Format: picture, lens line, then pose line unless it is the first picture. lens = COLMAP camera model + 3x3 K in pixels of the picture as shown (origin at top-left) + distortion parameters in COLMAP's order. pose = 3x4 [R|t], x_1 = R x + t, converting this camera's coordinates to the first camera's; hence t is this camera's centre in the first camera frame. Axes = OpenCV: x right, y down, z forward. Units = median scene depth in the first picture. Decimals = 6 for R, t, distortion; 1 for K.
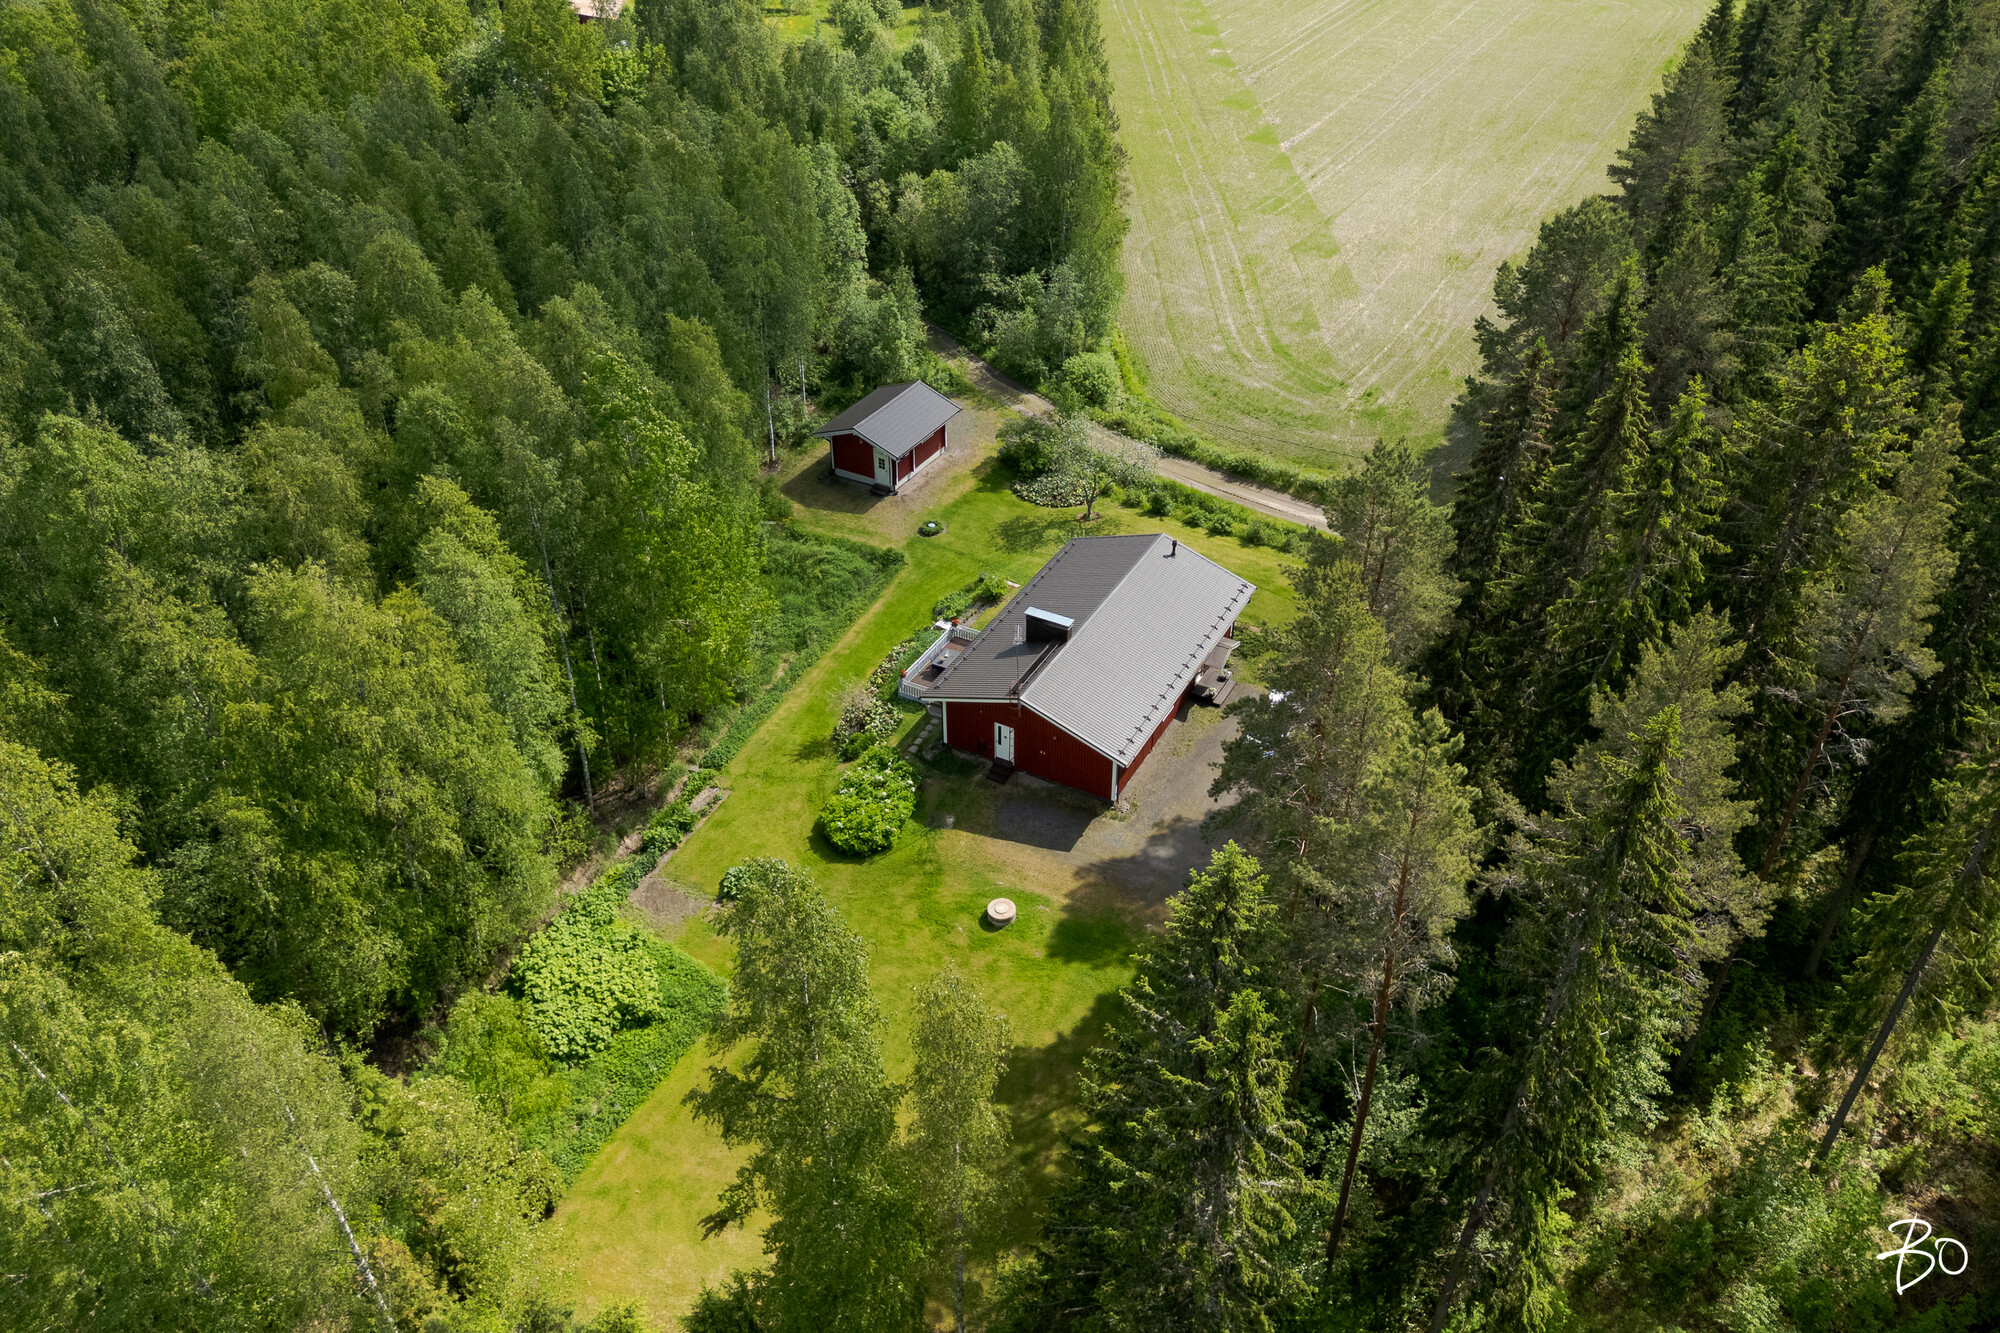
lens RADIAL K [[1509.3, 0, 993.3], [0, 1509.3, 675.3], [0, 0, 1]] dist [0.081901, -0.083702]
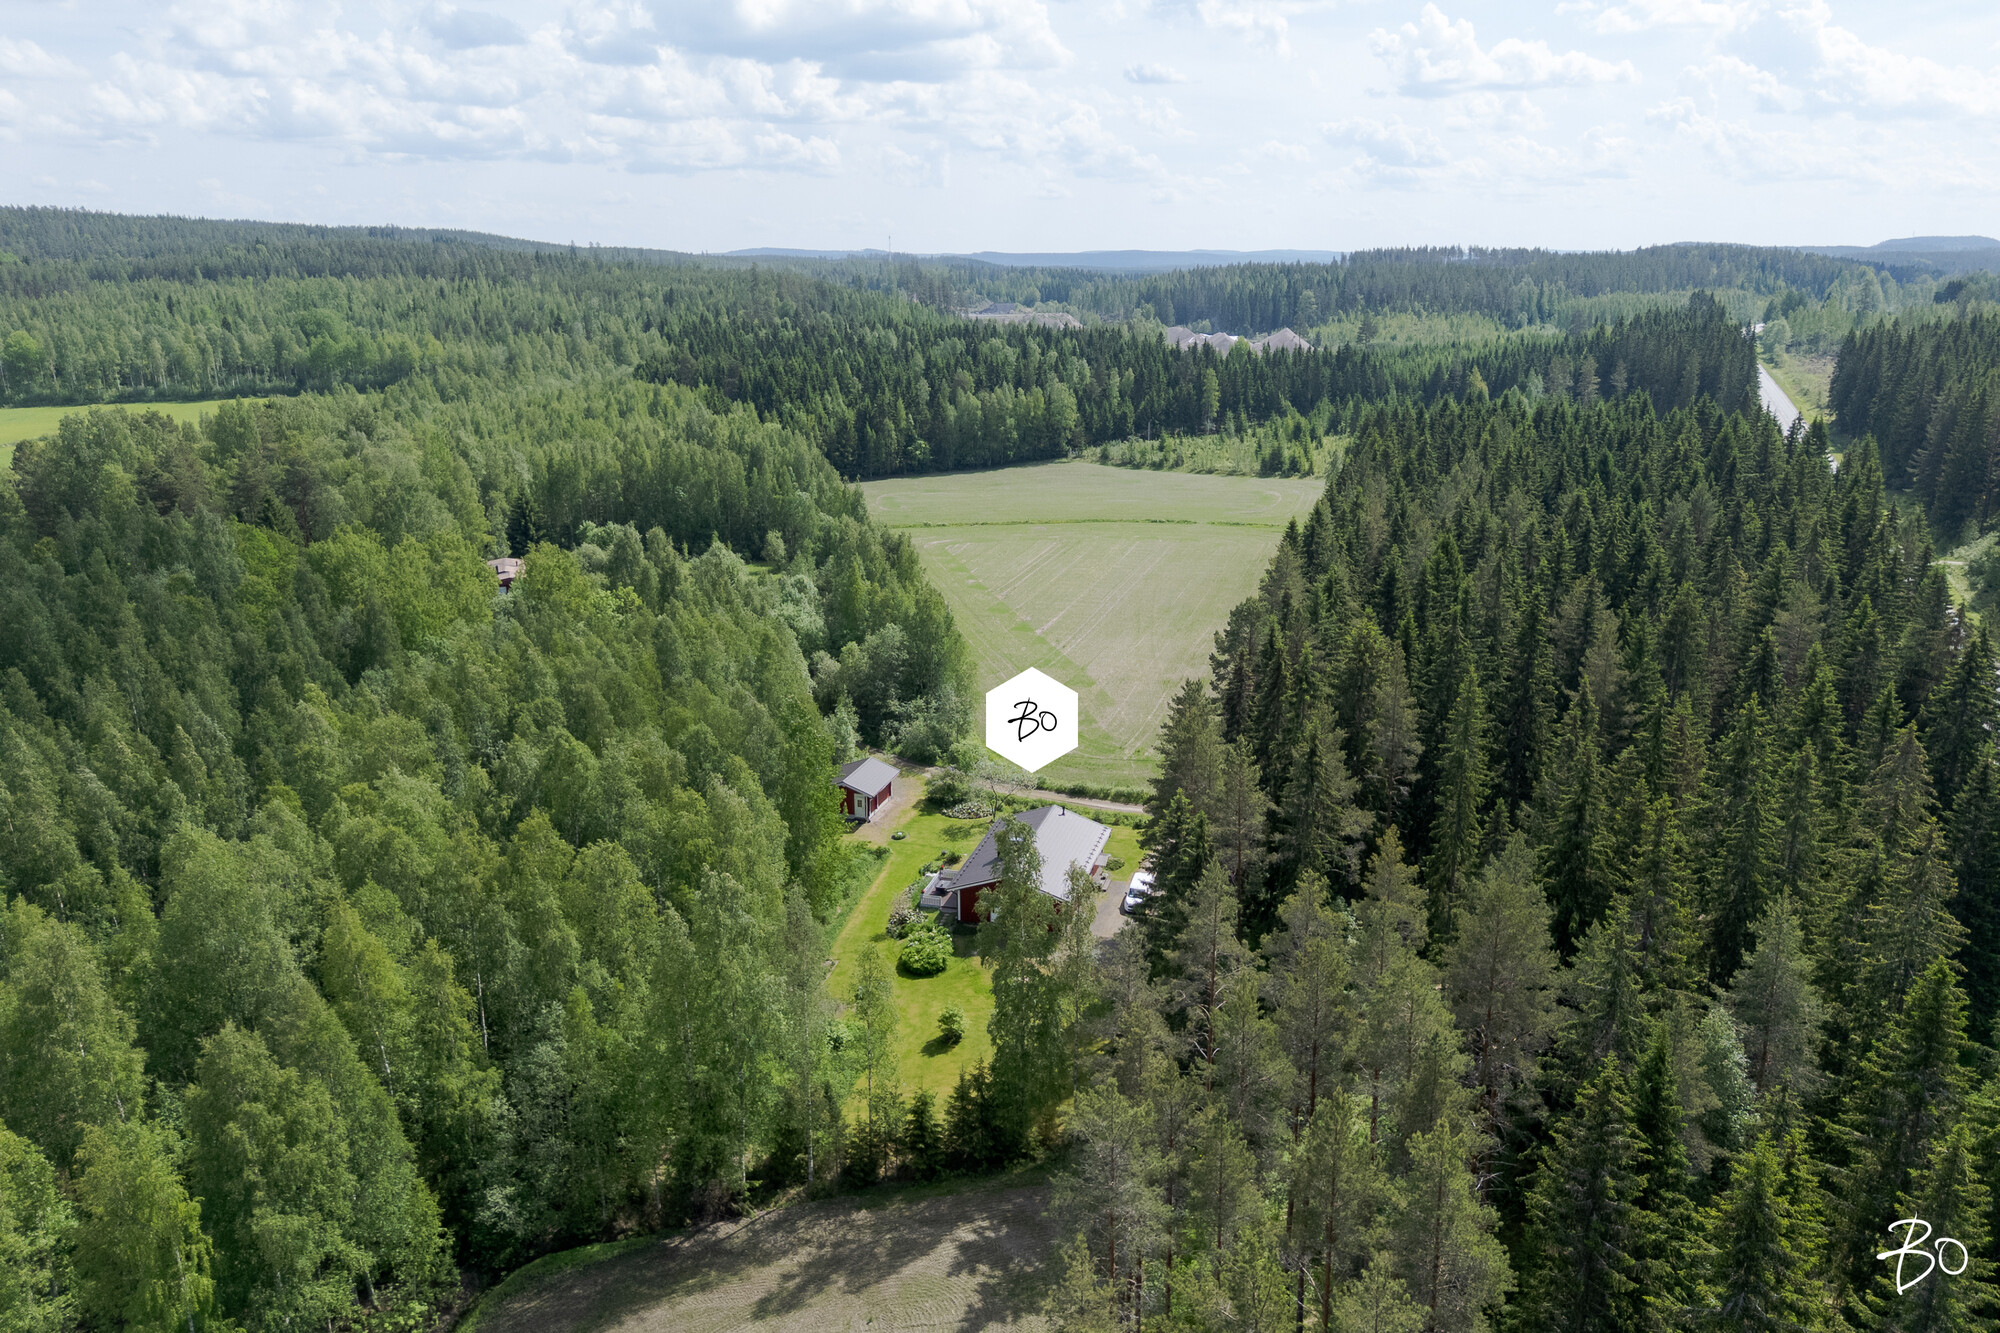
lens RADIAL K [[1509.3, 0, 1001.4], [0, 1509.3, 660.7], [0, 0, 1]] dist [0.081901, -0.083702]
pose [[0.975445, -0.063683, 0.210835, -0.256301], [0.133561, 0.932218, -0.336350, 0.276969], [-0.175125, 0.356250, 0.917833, -0.544763]]
